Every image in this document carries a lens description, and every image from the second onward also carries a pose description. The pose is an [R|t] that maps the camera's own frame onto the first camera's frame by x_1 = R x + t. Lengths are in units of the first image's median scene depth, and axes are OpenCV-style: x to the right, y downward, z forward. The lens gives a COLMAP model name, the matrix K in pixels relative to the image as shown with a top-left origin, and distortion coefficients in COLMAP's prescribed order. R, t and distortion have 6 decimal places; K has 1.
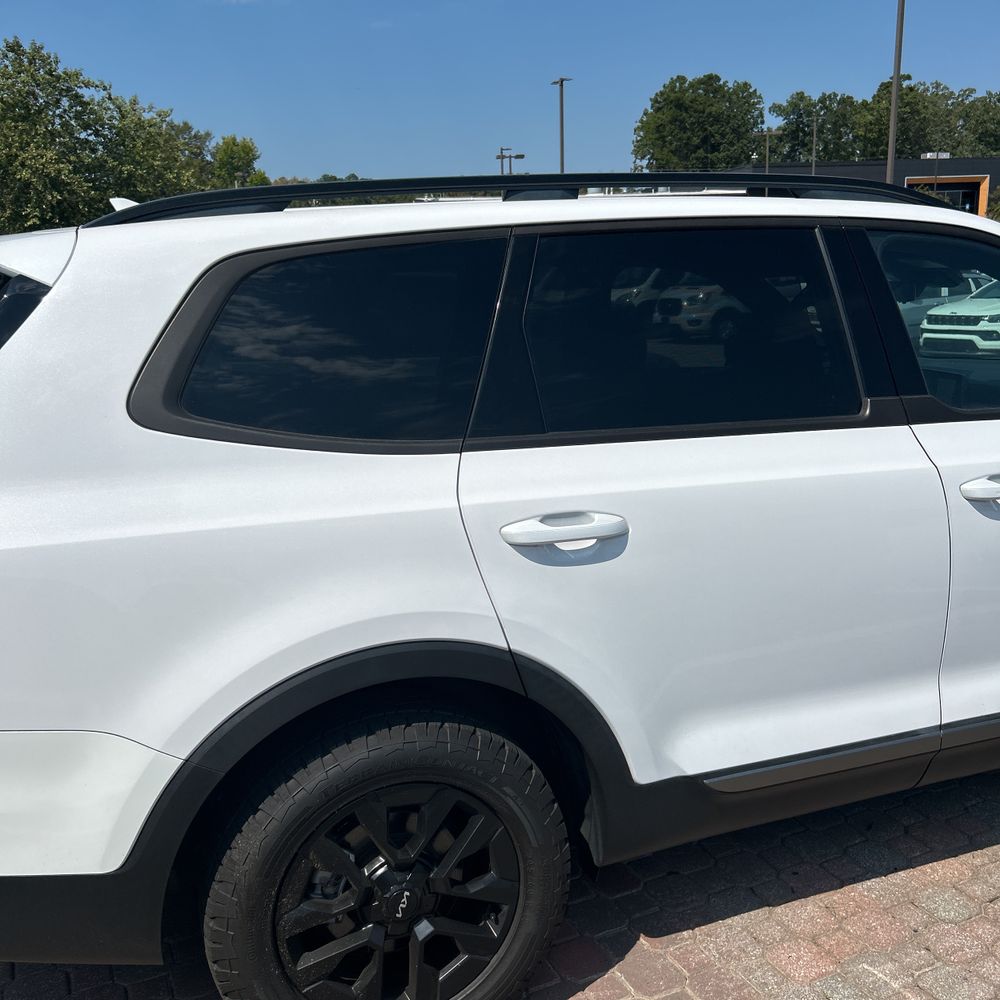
lens RADIAL K [[1011.4, 0, 498.7], [0, 1011.4, 478.0], [0, 0, 1]] dist [0.033562, -0.037606]
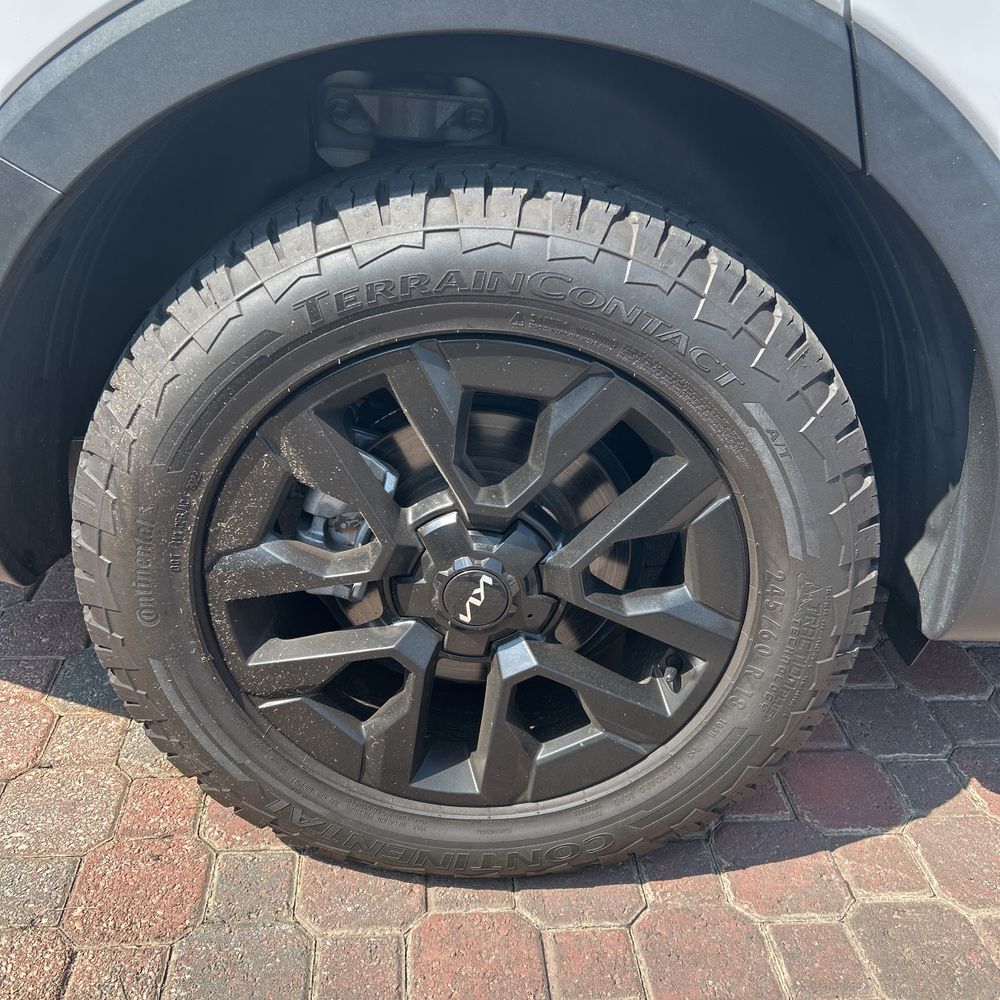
lens RADIAL K [[963.6, 0, 500.0], [0, 963.6, 500.0], [0, 0, 1]] dist [0.160838, -0.404881]
pose [[0.932776, 0.220544, -0.285111, 0.032489], [-0.133050, 0.945780, 0.296308, 0.240823], [0.335001, -0.238455, 0.911544, 0.603335]]
